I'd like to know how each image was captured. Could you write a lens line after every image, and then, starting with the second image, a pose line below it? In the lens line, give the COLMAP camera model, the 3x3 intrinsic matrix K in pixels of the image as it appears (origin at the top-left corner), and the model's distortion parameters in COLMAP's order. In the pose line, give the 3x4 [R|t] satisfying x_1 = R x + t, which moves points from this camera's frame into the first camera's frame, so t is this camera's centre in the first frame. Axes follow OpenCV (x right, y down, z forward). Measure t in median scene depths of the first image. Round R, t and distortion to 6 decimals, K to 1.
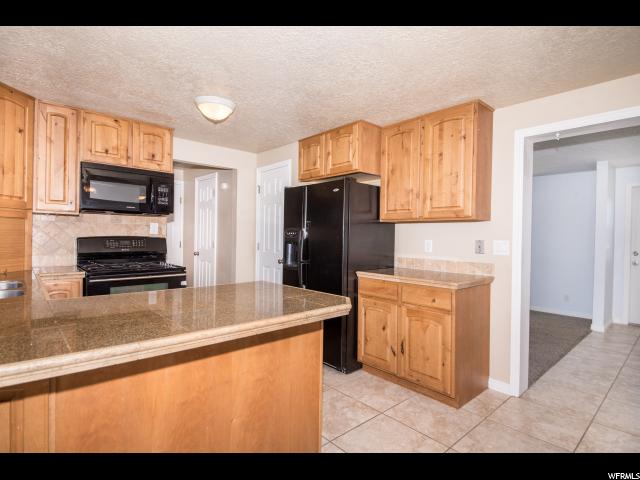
lens RADIAL K [[334.9, 0, 320.0], [0, 334.9, 240.0], [0, 0, 1]] dist [0.000561, 0.000298]
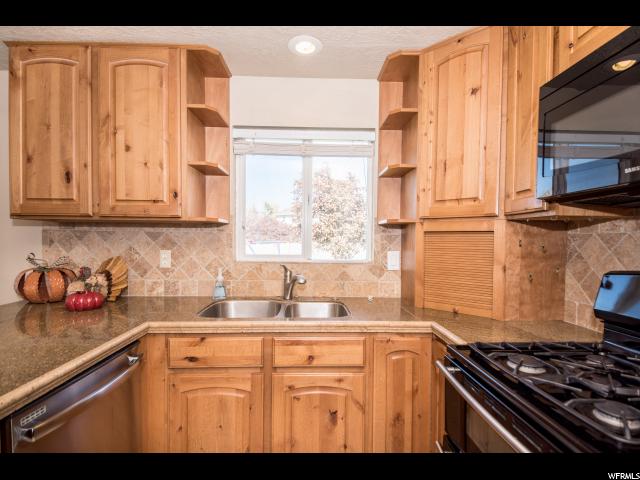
lens RADIAL K [[340.4, 0, 320.0], [0, 340.4, 240.0], [0, 0, 1]] dist [0.000663, 0.000073]
pose [[-0.643406, -0.019288, -0.765282, -0.188484], [-0.020665, 0.999756, -0.007823, -0.031664], [0.765246, 0.010781, -0.643647, 0.972639]]
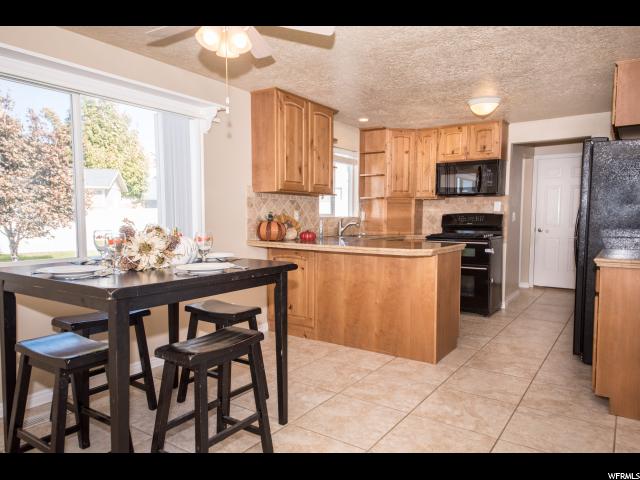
lens RADIAL K [[442.5, 0, 320.0], [0, 442.5, 240.0], [0, 0, 1]] dist [0.000955, 0.000155]
pose [[0.224821, 0.040891, -0.973542, 1.006599], [-0.005395, 0.999156, 0.040721, 0.027211], [0.974385, -0.003902, 0.224852, 0.044801]]
